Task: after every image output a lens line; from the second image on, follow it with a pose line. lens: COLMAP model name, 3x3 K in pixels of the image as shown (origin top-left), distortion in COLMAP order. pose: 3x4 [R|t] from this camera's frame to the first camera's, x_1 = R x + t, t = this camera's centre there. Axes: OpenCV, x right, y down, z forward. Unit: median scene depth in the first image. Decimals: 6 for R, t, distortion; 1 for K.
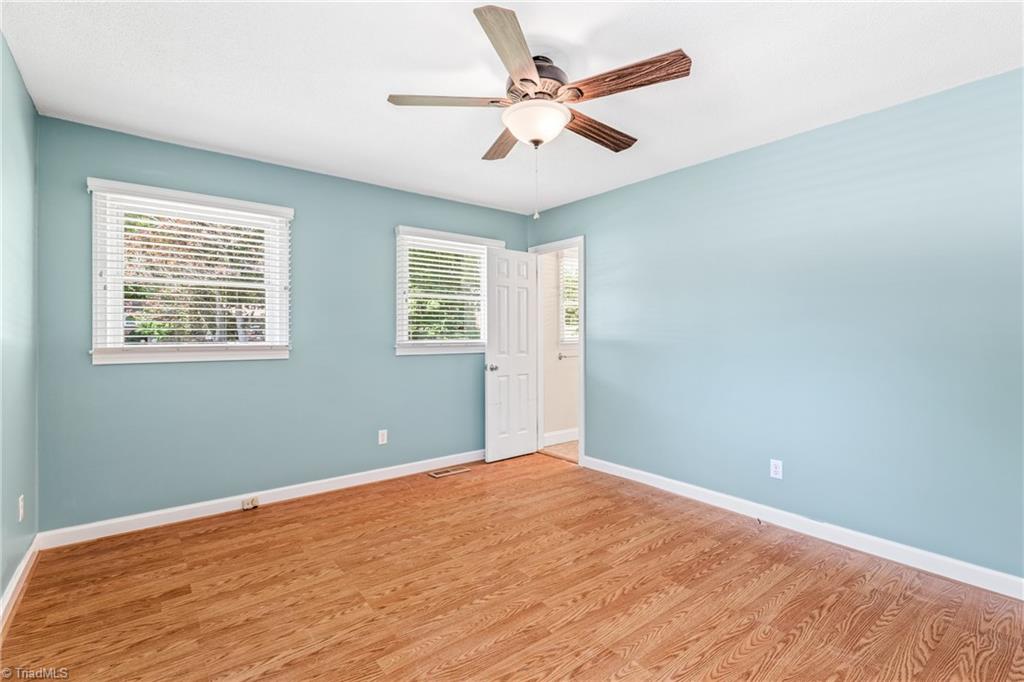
lens RADIAL K [[468.4, 0, 514.3], [0, 468.4, 333.7], [0, 0, 1]] dist [-0.000594, -0.000242]
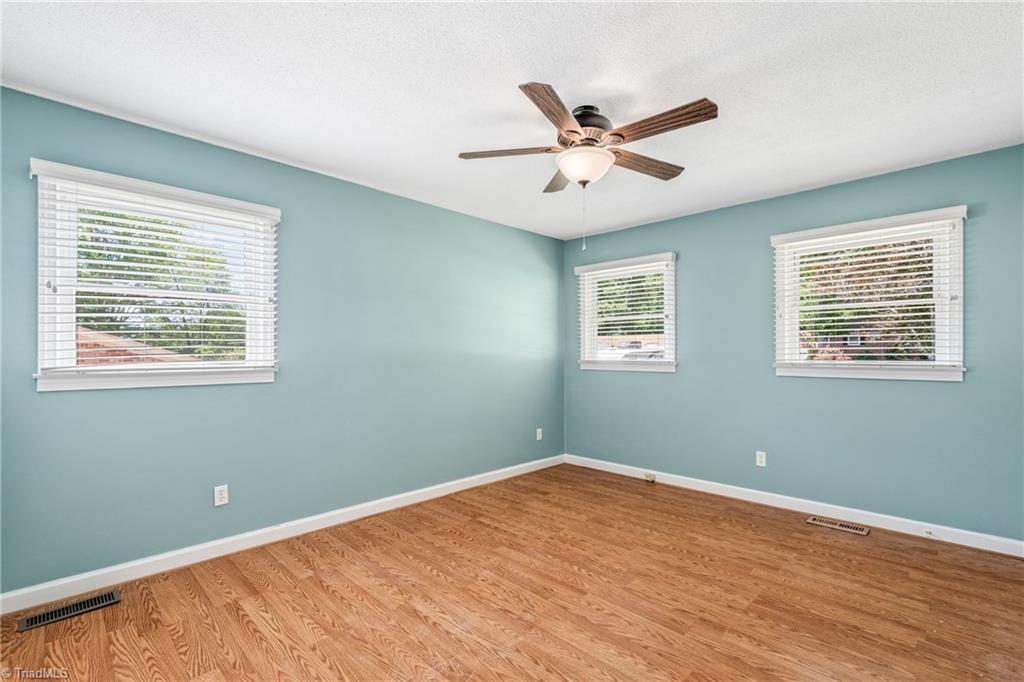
lens RADIAL K [[468.4, 0, 510.7], [0, 468.4, 350.1], [0, 0, 1]] dist [-0.000594, -0.000242]
pose [[0.117365, -0.002751, -0.993085, 0.862394], [-0.000467, 0.999996, -0.002826, -0.002159], [0.993089, 0.000796, 0.117364, 0.515767]]
